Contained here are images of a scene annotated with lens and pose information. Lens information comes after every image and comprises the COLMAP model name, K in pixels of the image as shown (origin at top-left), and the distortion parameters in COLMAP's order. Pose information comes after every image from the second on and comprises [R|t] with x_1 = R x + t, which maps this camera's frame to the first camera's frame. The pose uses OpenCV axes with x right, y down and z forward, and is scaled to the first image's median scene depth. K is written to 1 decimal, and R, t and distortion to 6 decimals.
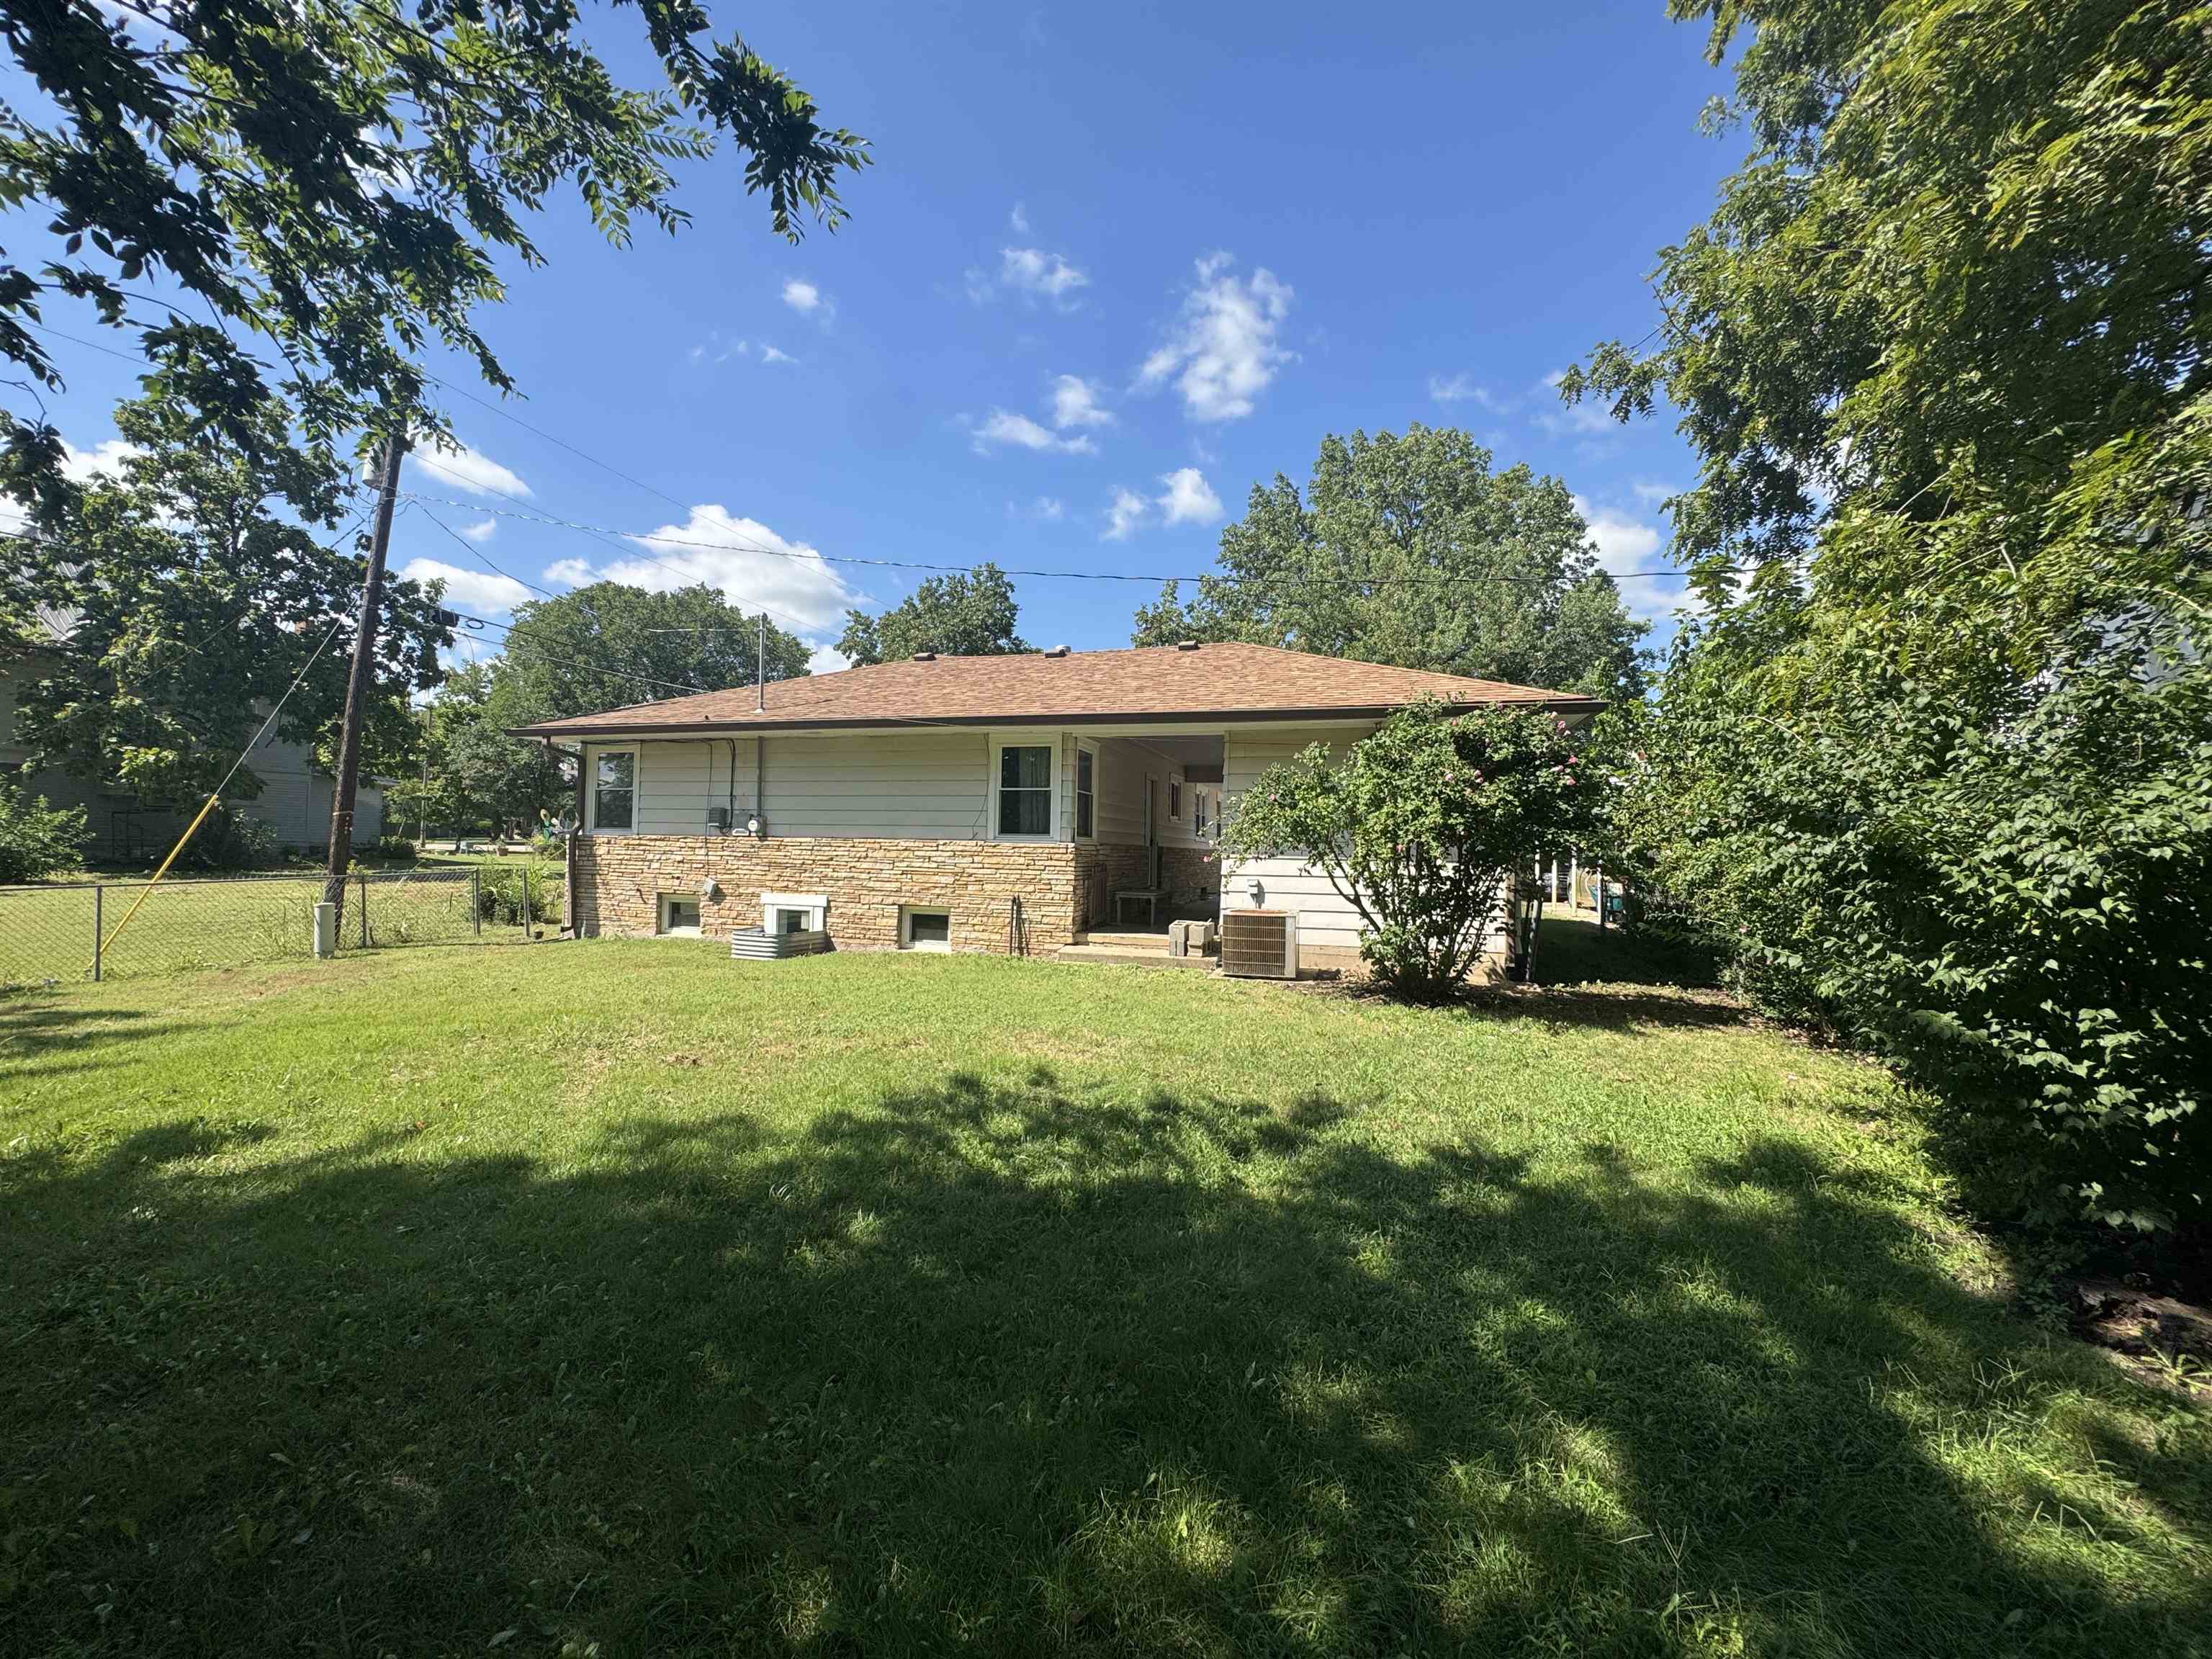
lens RADIAL K [[885.7, 0, 1104.8], [0, 885.7, 825.4], [0, 0, 1]] dist [-0.005688, 0.000997]
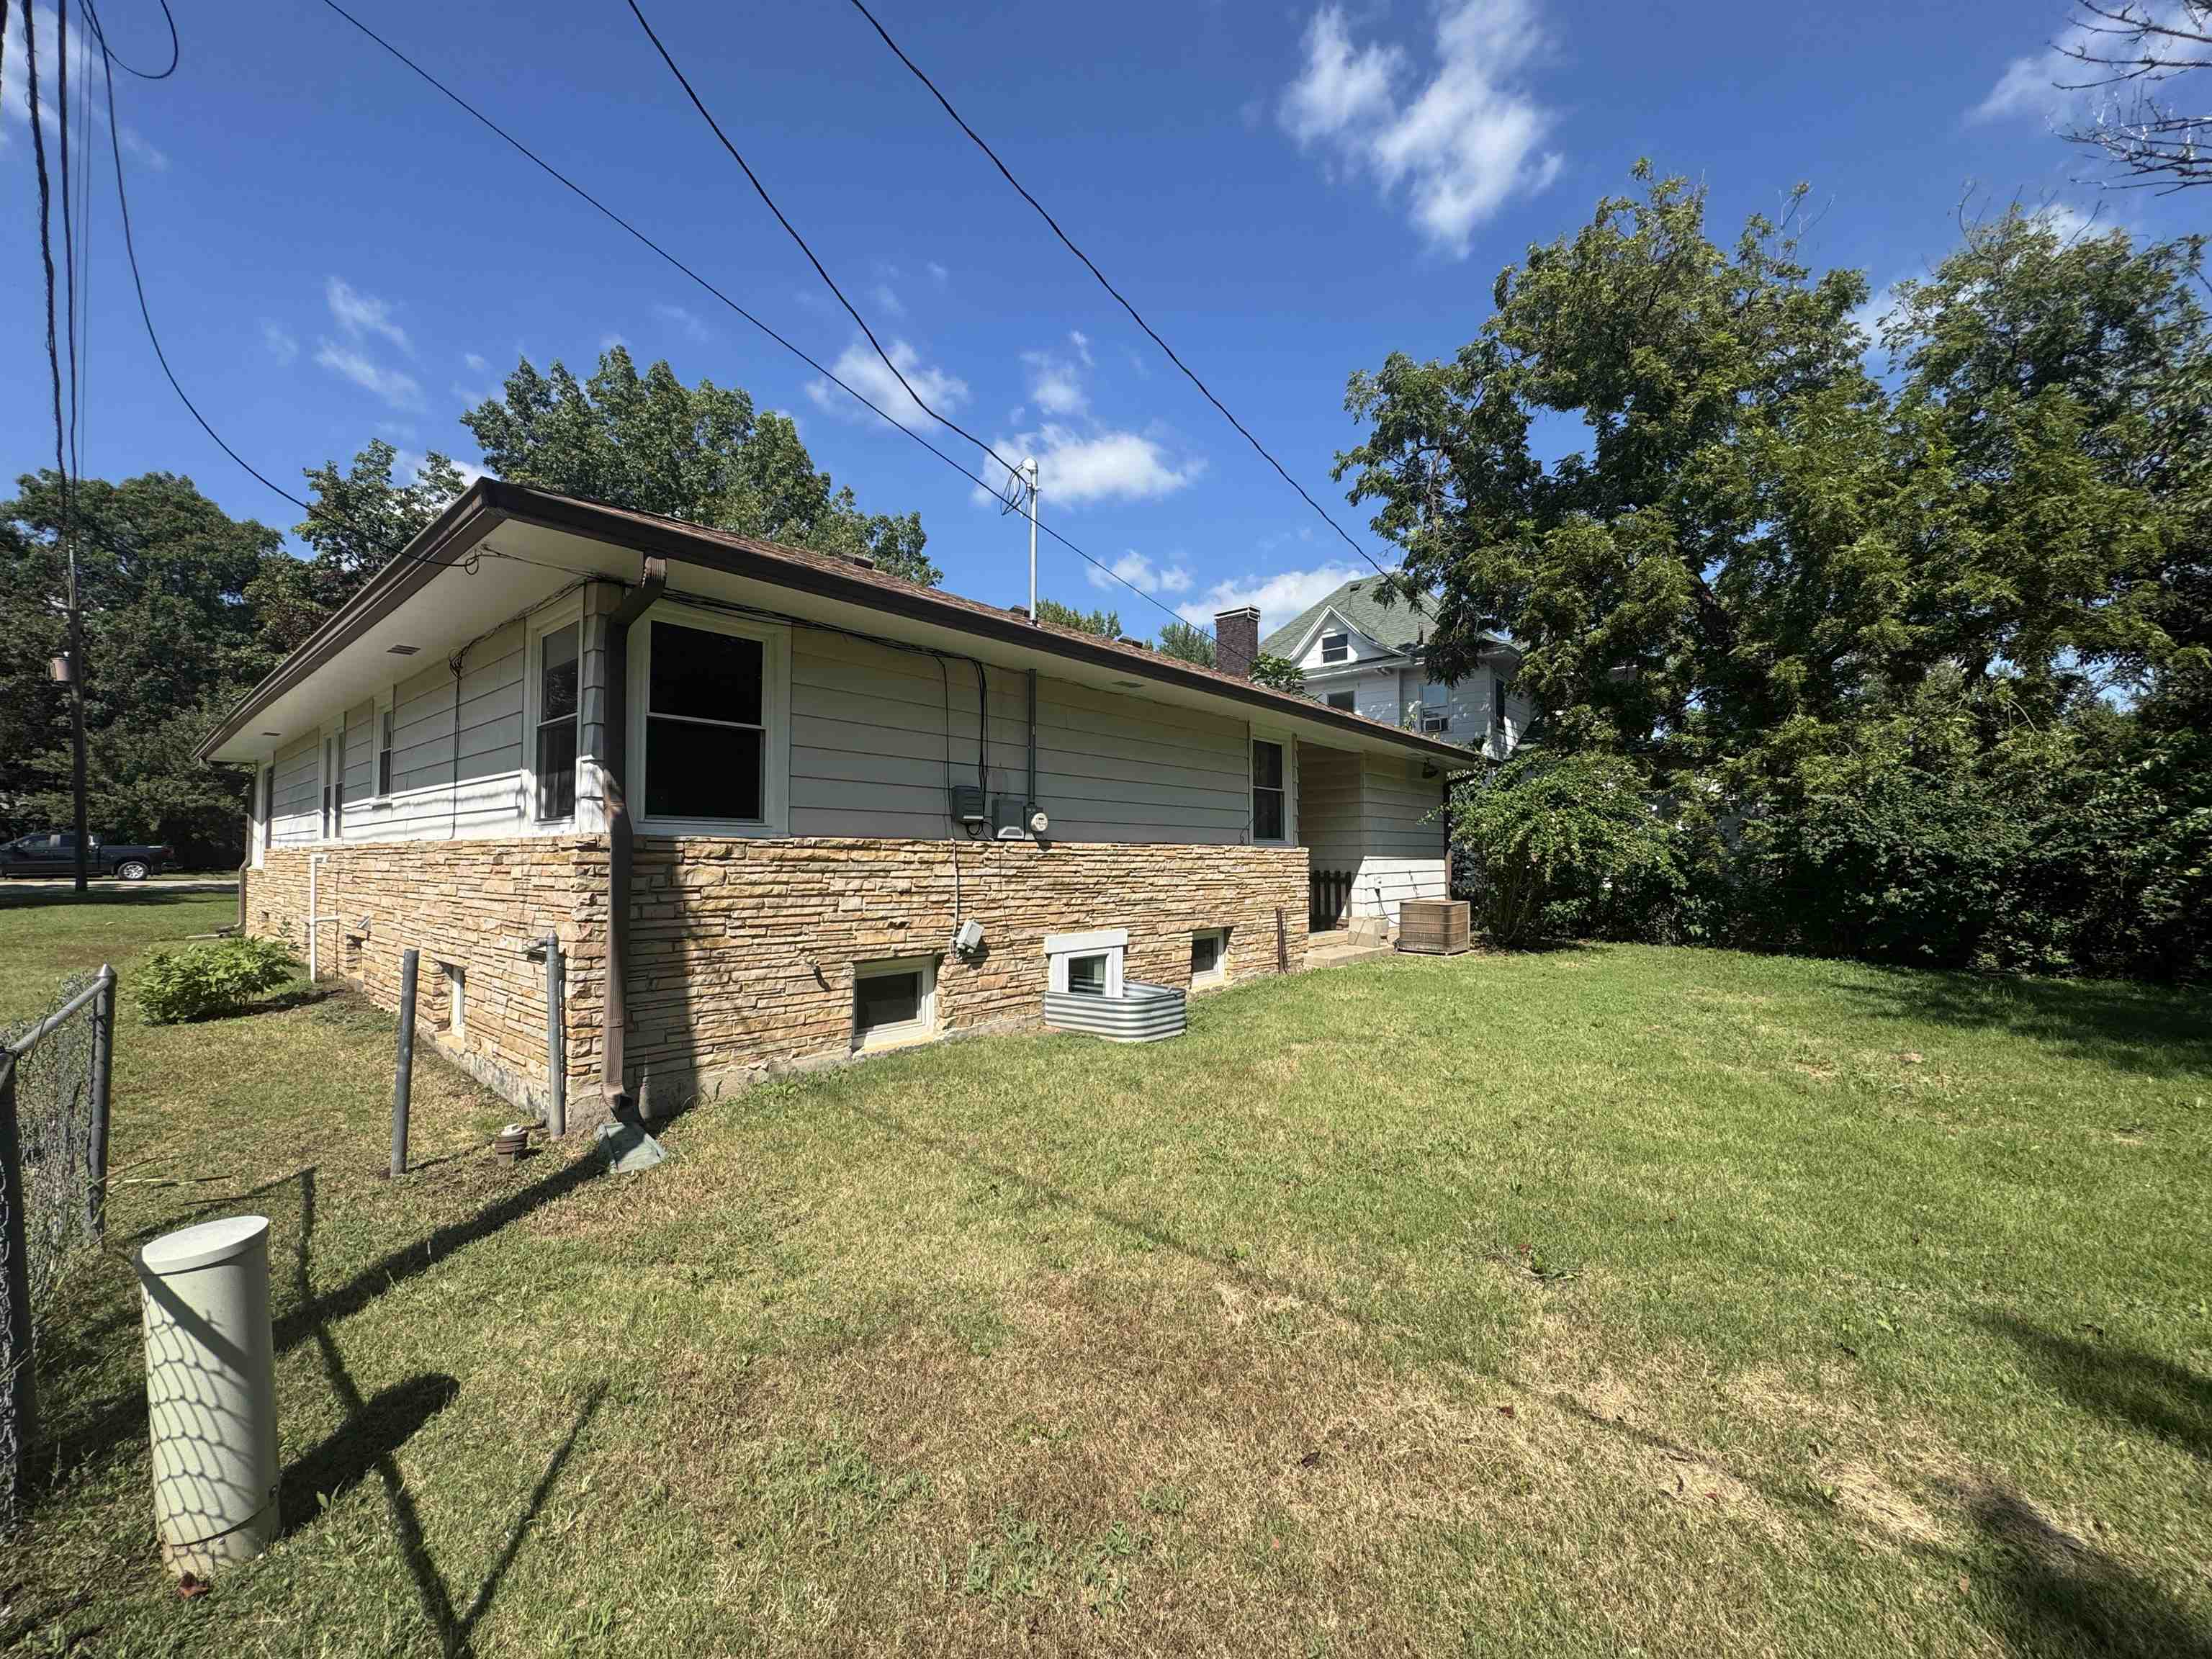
lens RADIAL K [[885.7, 0, 1106.0], [0, 885.7, 828.6], [0, 0, 1]] dist [-0.005688, 0.000997]
pose [[0.412902, 0.012889, 0.910684, -0.906264], [-0.011388, 0.999895, -0.008988, 0.009447], [-0.910704, -0.006660, 0.413006, 0.717869]]
